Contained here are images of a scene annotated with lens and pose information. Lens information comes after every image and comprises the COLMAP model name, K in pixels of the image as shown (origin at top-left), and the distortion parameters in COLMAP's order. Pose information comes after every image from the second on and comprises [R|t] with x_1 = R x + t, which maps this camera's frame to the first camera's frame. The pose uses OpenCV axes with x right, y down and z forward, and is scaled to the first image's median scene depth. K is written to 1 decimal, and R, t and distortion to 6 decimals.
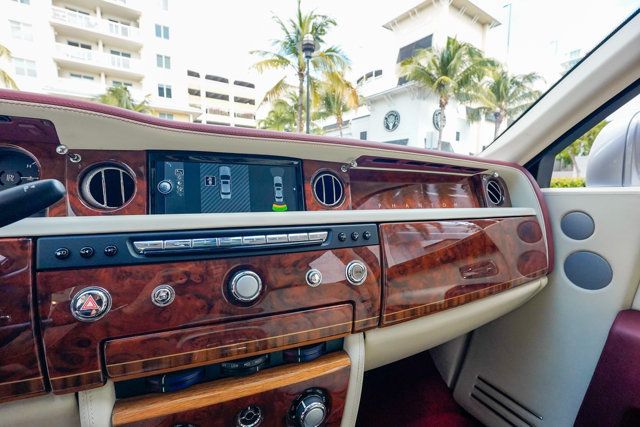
lens RADIAL K [[294.3, 0, 315.5], [0, 294.3, 215.8], [0, 0, 1]] dist [-0.017771, 0.010163]
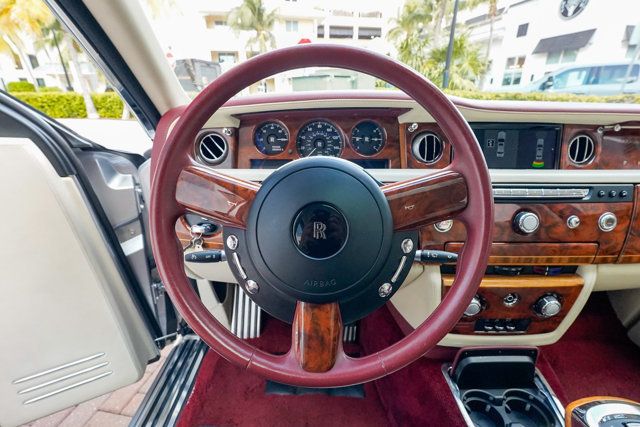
lens RADIAL K [[294.3, 0, 315.5], [0, 294.3, 215.8], [0, 0, 1]] dist [-0.017771, 0.010163]
pose [[0.927615, 0.132692, -0.349175, -0.494302], [-0.031004, 0.958903, 0.282034, -0.128143], [0.372249, -0.250794, 0.893607, -0.515120]]
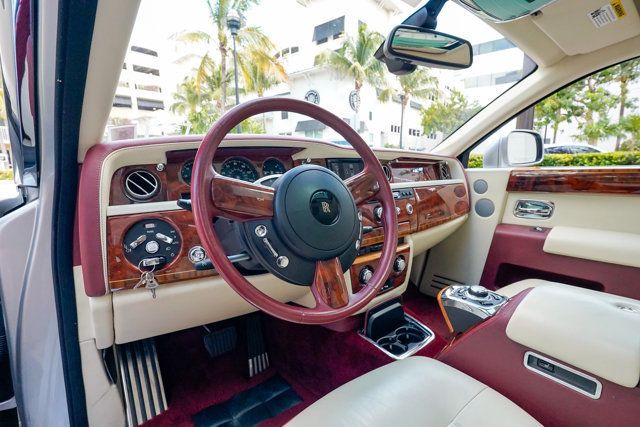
lens RADIAL K [[294.3, 0, 315.5], [0, 294.3, 215.8], [0, 0, 1]] dist [-0.017771, 0.010163]
pose [[0.963240, -0.068871, 0.259664, -0.960088], [0.050008, 0.995654, 0.078569, 0.020835], [-0.263946, -0.062695, 0.962498, -0.857418]]
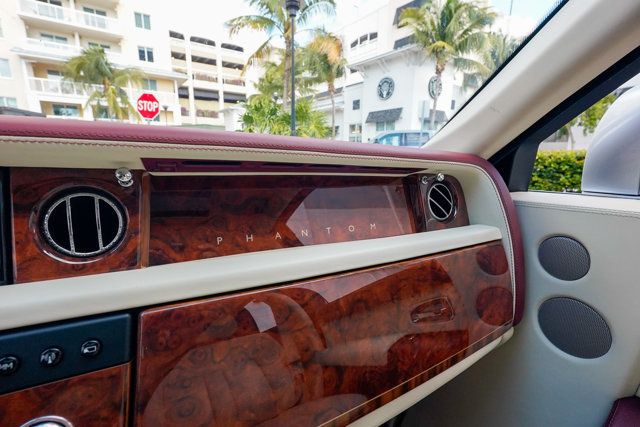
lens RADIAL K [[294.3, 0, 315.5], [0, 294.3, 215.8], [0, 0, 1]] dist [-0.017771, 0.010163]
pose [[0.999804, -0.003604, 0.019471, 0.426705], [0.001684, 0.995206, 0.097782, -0.149226], [-0.019730, -0.097730, 0.995017, 0.478061]]
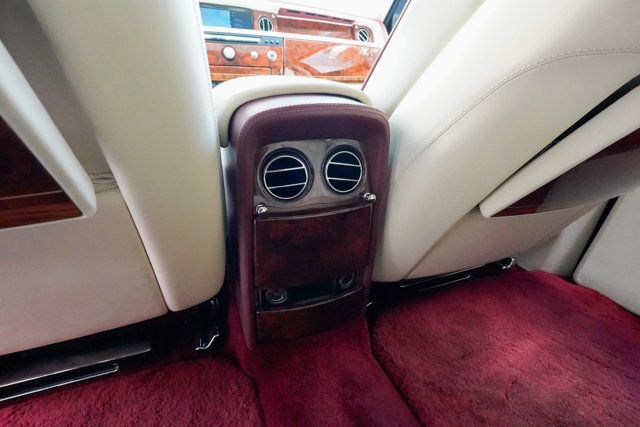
lens RADIAL K [[294.3, 0, 315.5], [0, 294.3, 215.8], [0, 0, 1]] dist [-0.017771, 0.010163]
pose [[0.999727, 0.009912, -0.021164, 0.476215], [-0.003248, 0.955735, 0.294210, 0.627563], [0.023143, -0.294060, 0.955507, -1.529763]]
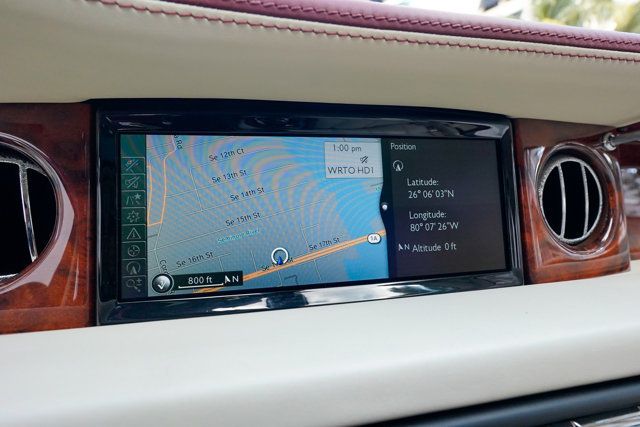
lens RADIAL K [[294.3, 0, 315.5], [0, 294.3, 215.8], [0, 0, 1]] dist [-0.017771, 0.010163]
pose [[0.977831, 0.030988, -0.207090, -0.195404], [-0.009533, 0.994552, 0.103805, -0.101633], [0.209179, -0.099530, 0.972799, 0.553245]]
